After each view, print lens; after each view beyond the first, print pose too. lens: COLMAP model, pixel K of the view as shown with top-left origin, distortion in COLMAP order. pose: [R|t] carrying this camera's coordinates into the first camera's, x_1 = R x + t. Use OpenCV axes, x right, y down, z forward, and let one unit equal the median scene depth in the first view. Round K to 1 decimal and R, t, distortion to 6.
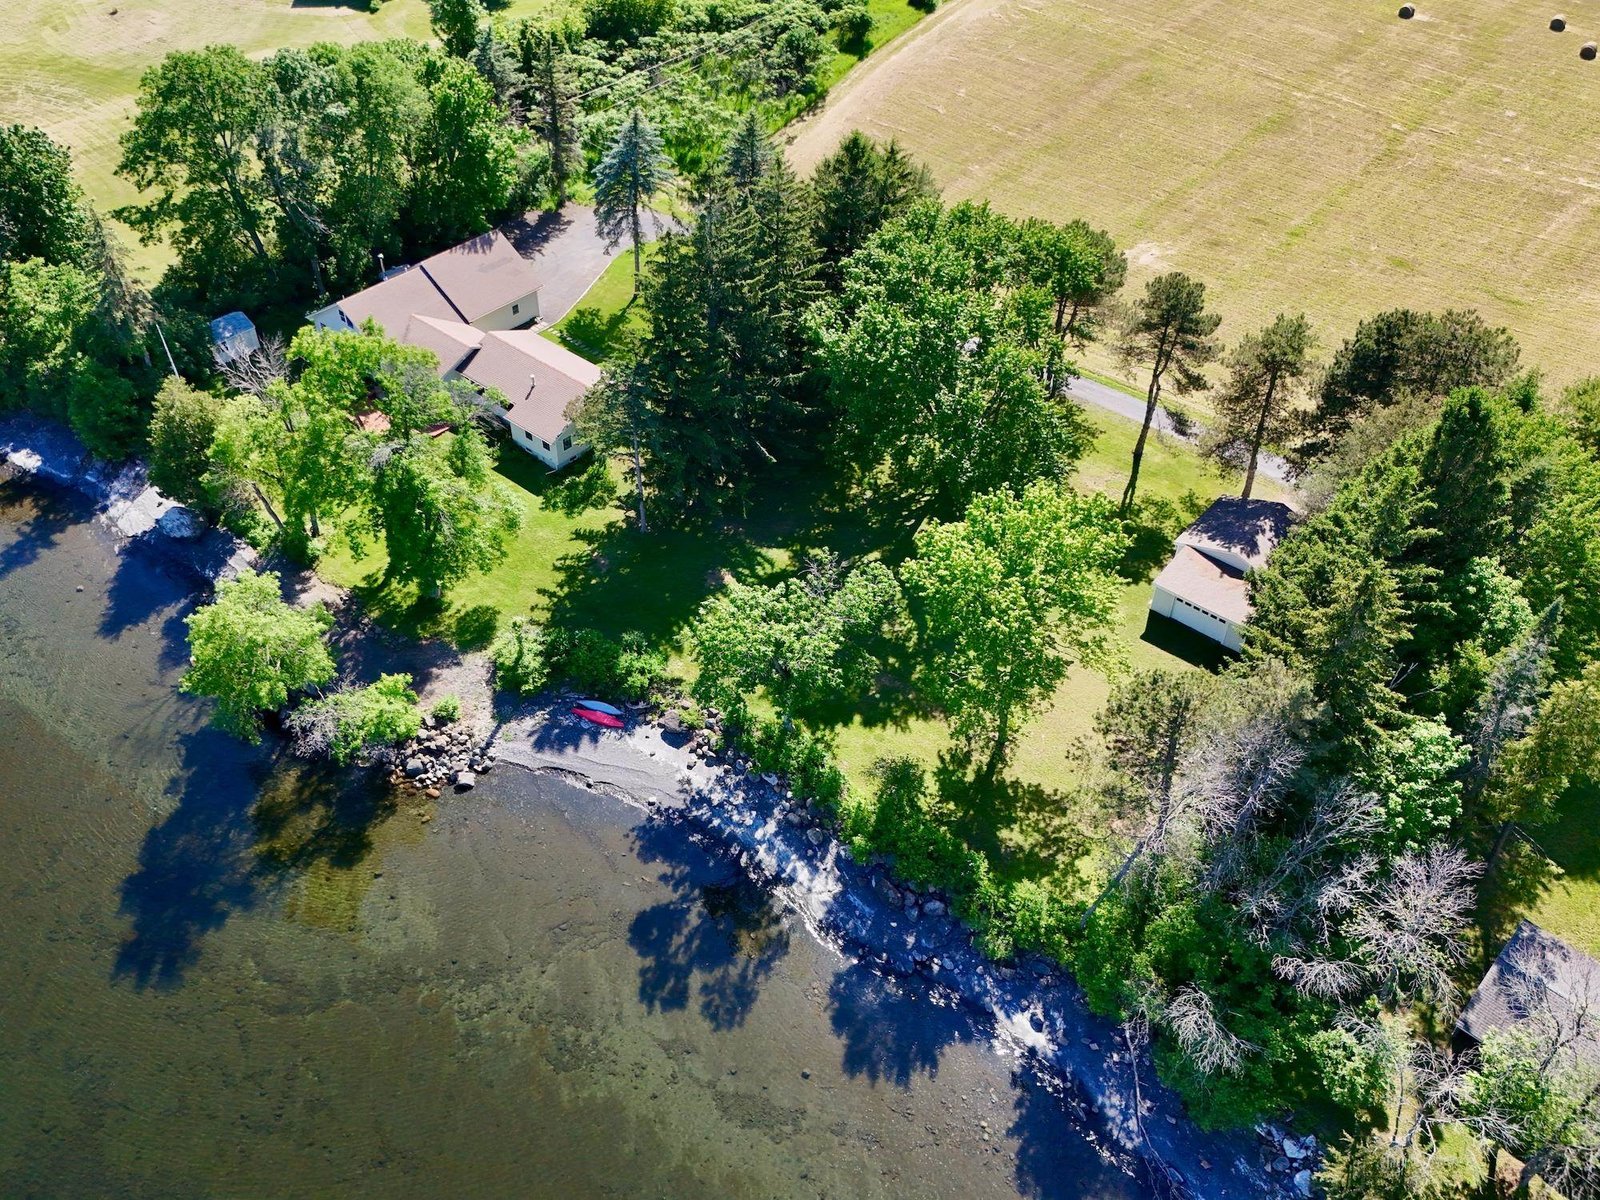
lens RADIAL K [[1136.3, 0, 800.0], [0, 1136.3, 600.0], [0, 0, 1]] dist [0.091794, 0.000647]
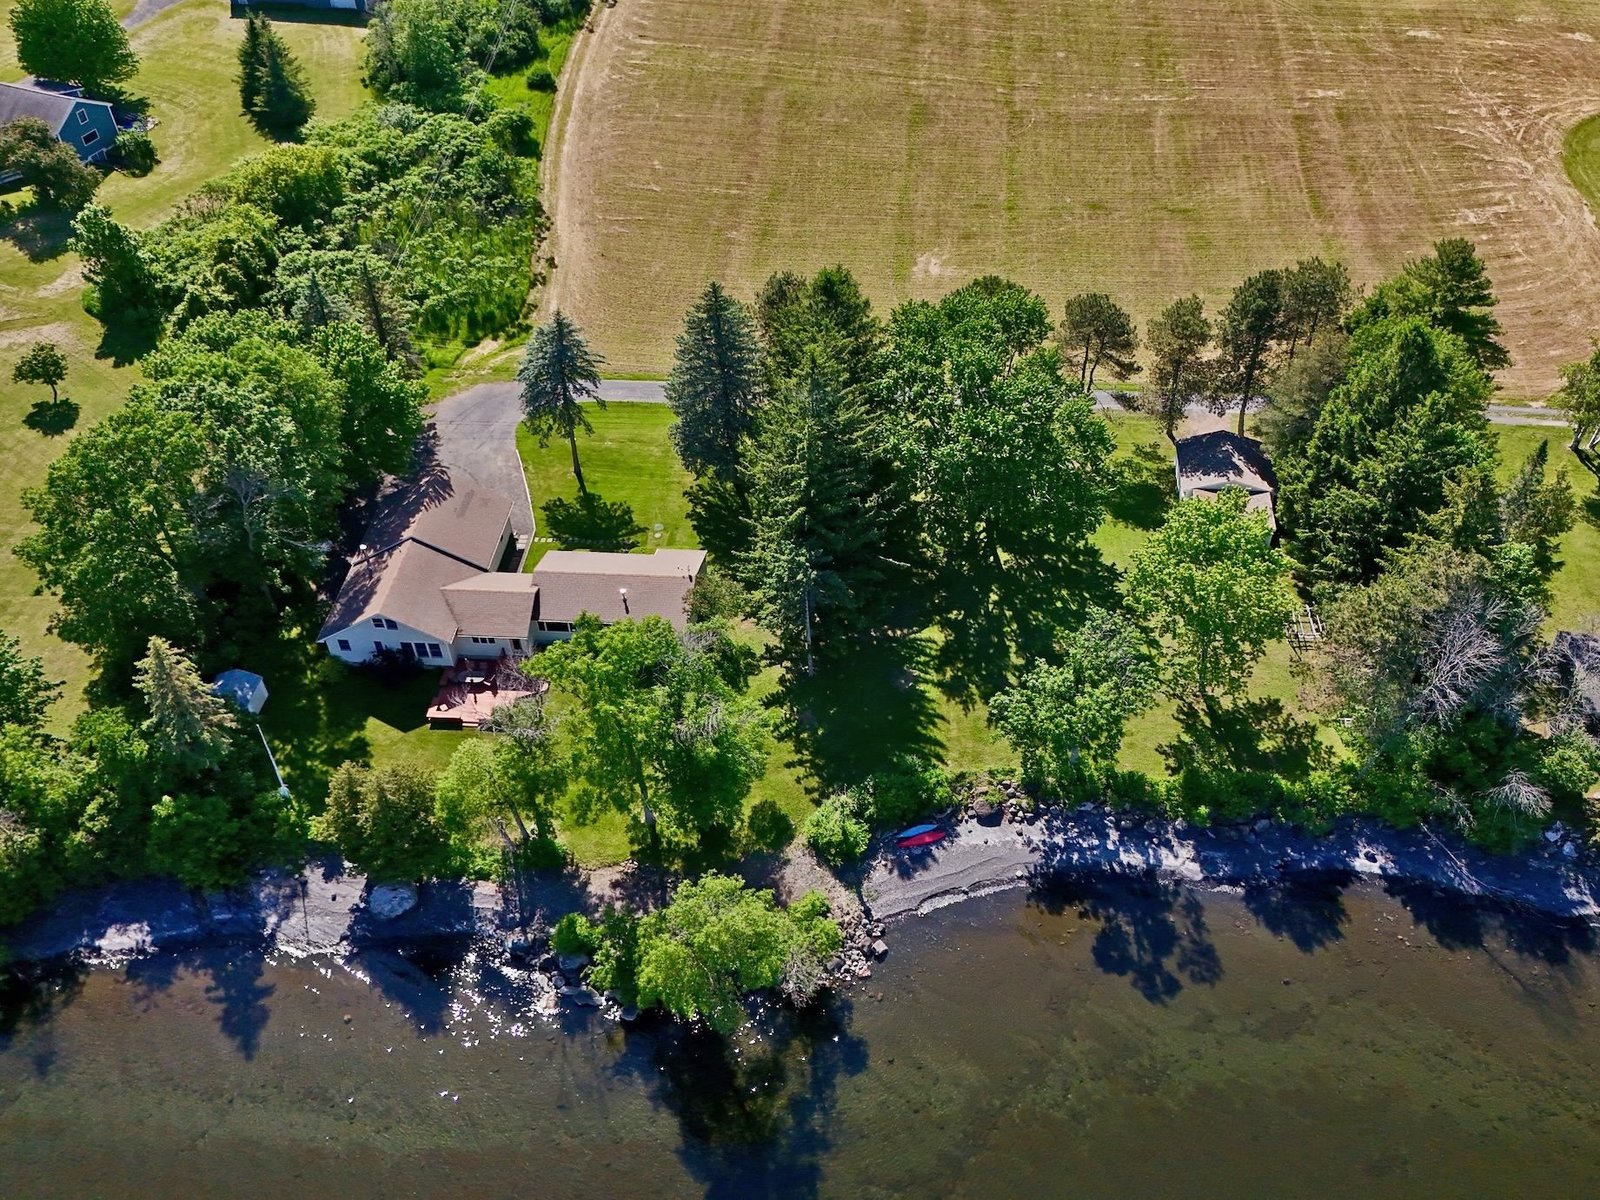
lens RADIAL K [[1168.8, 0, 800.0], [0, 1168.8, 600.0], [0, 0, 1]] dist [0.075075, -0.087871]
pose [[0.806140, -0.445988, 0.388887, -0.634672], [0.423770, 0.893825, 0.146614, -0.337982], [-0.412985, 0.046607, 0.909544, -0.017616]]
